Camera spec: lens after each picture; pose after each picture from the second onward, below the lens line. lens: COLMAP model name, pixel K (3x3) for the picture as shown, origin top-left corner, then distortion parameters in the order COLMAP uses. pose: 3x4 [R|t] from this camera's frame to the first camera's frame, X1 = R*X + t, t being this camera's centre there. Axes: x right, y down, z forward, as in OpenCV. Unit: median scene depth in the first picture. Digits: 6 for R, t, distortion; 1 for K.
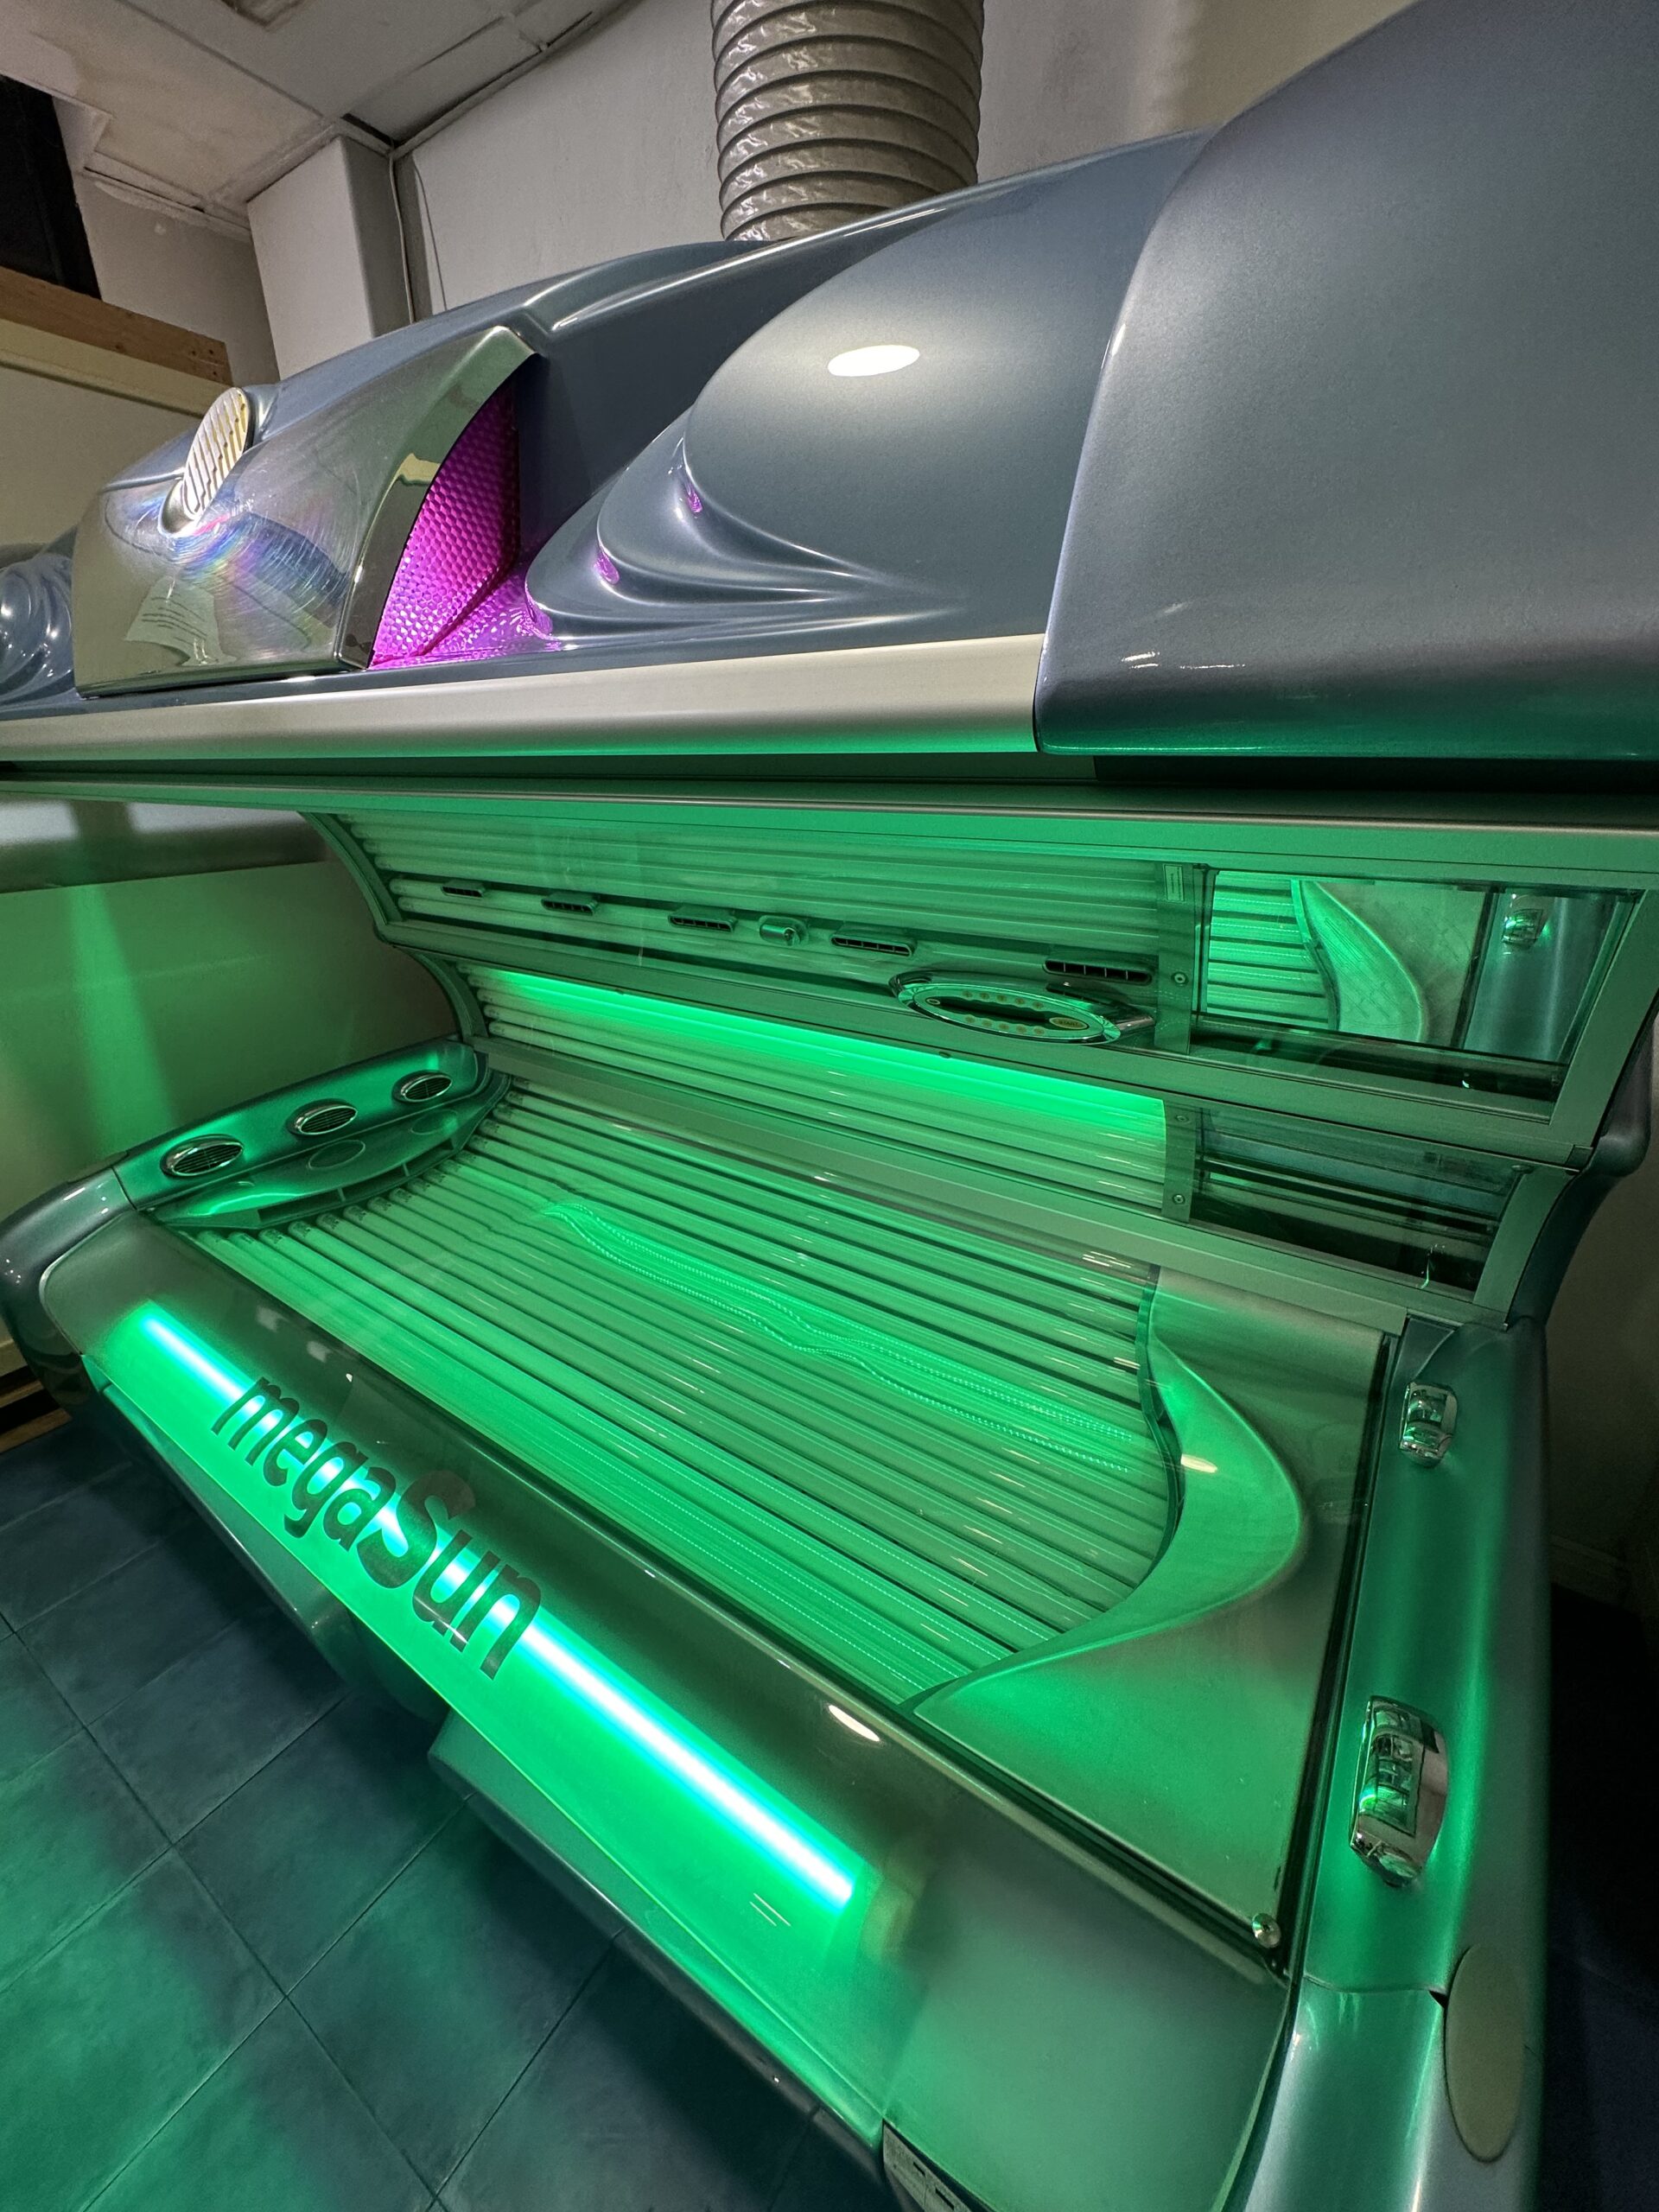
lens RADIAL K [[882.9, 0, 829.5], [0, 882.9, 1106.0], [0, 0, 1]] dist [-0.003545, 0.000045]
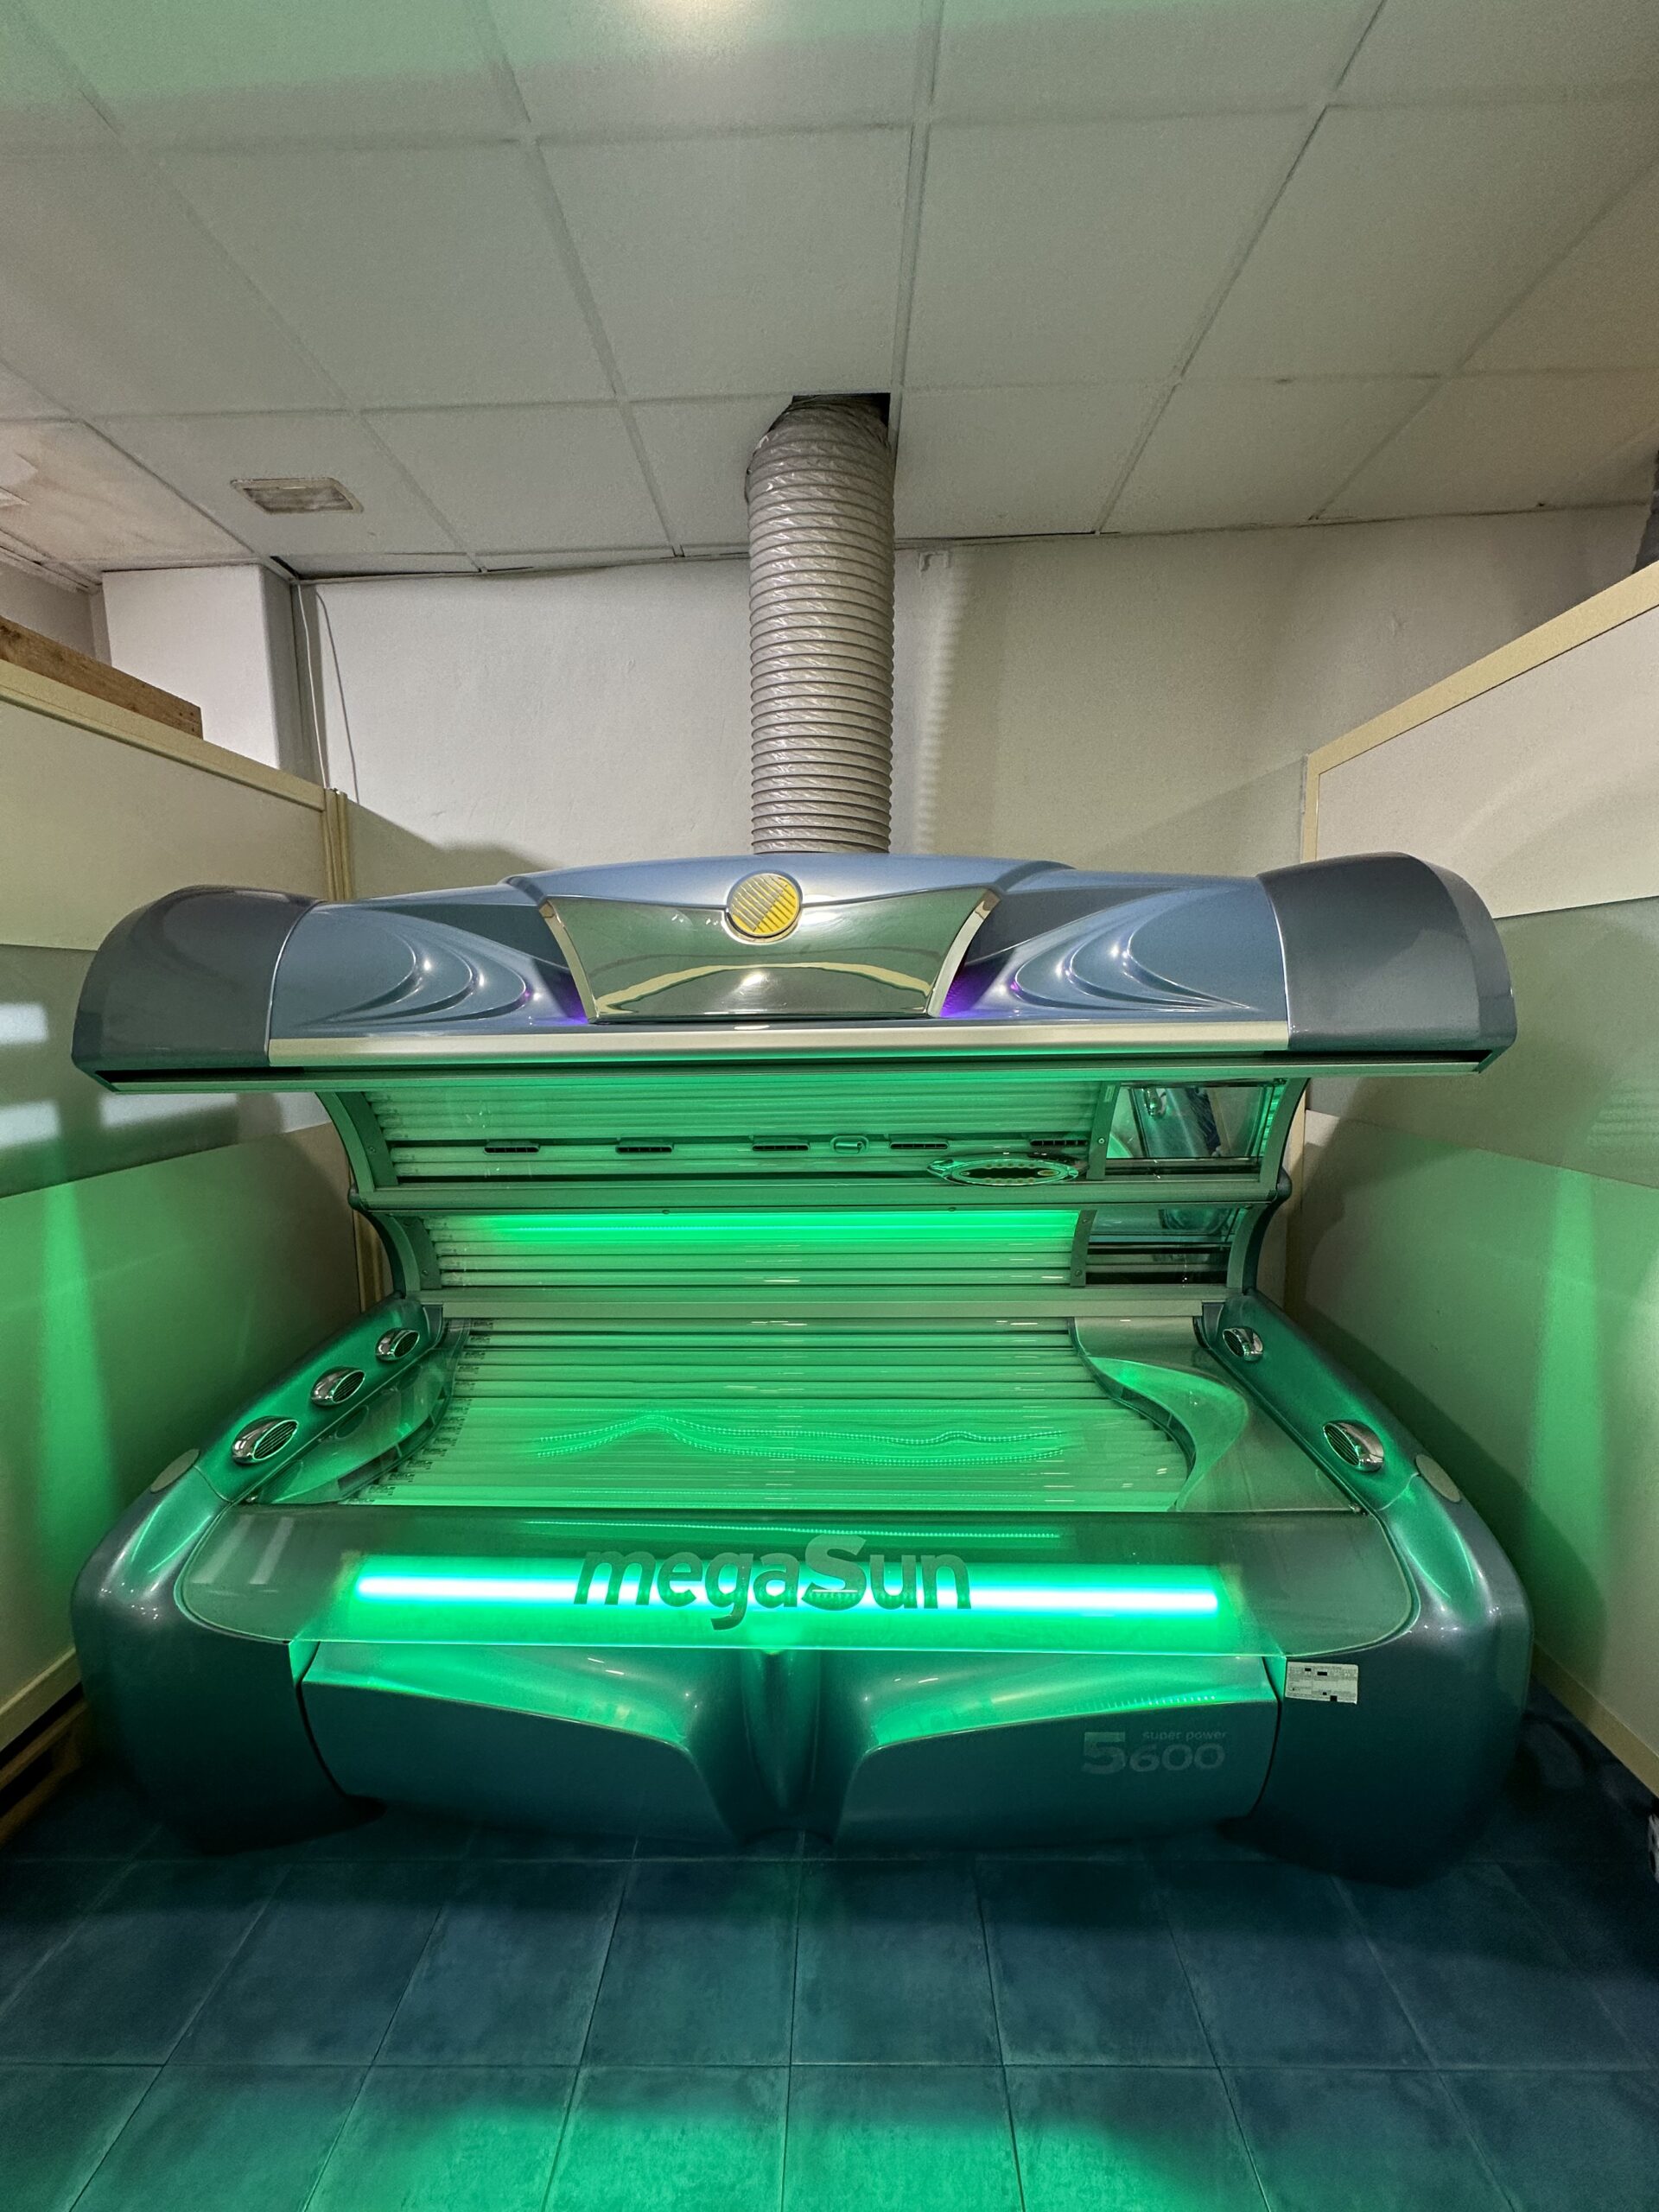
lens RADIAL K [[879.6, 0, 829.5], [0, 879.6, 1106.0], [0, 0, 1]] dist [-0.003610, 0.000378]
pose [[0.849043, -0.071115, 0.523515, -0.671132], [0.207791, 0.955991, -0.207134, 0.035672], [-0.485745, 0.284648, 0.826455, -0.206392]]
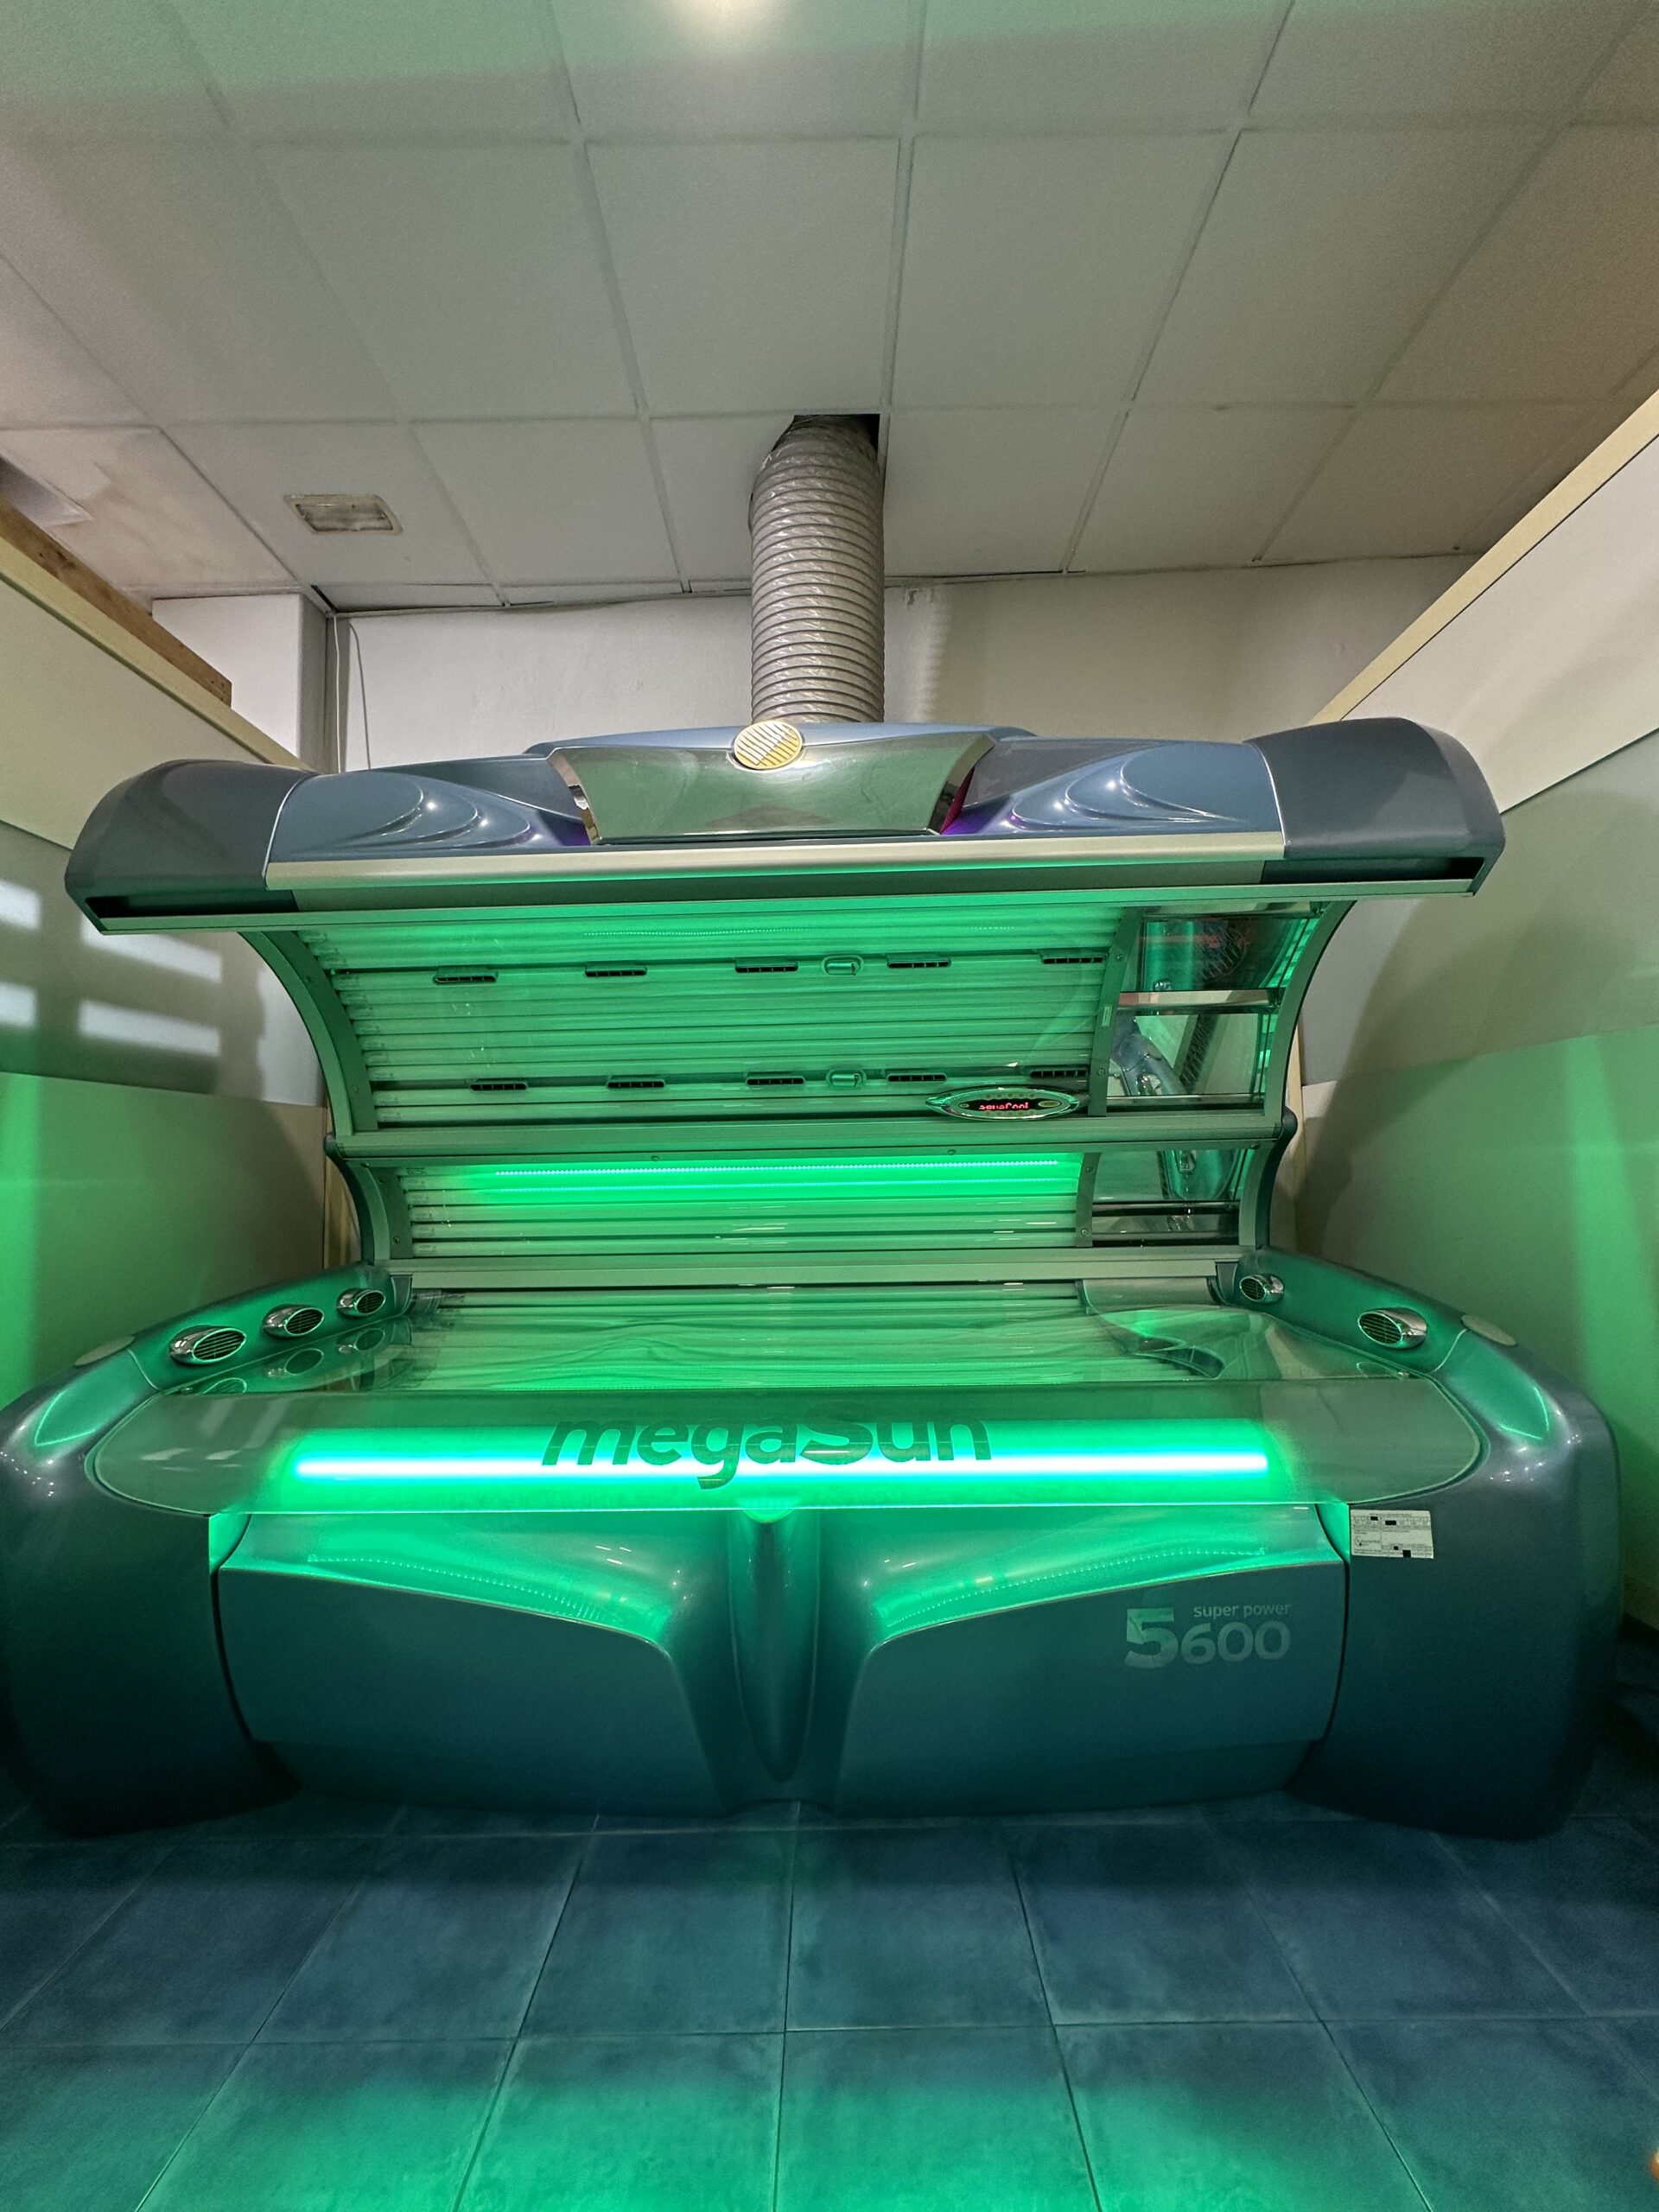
lens RADIAL K [[879.6, 0, 829.5], [0, 879.6, 1106.0], [0, 0, 1]] dist [-0.003610, 0.000378]
pose [[0.840245, 0.027383, 0.541515, -0.678356], [0.212310, 0.902359, -0.375062, 0.306424], [-0.498912, 0.430113, 0.752389, -0.075352]]
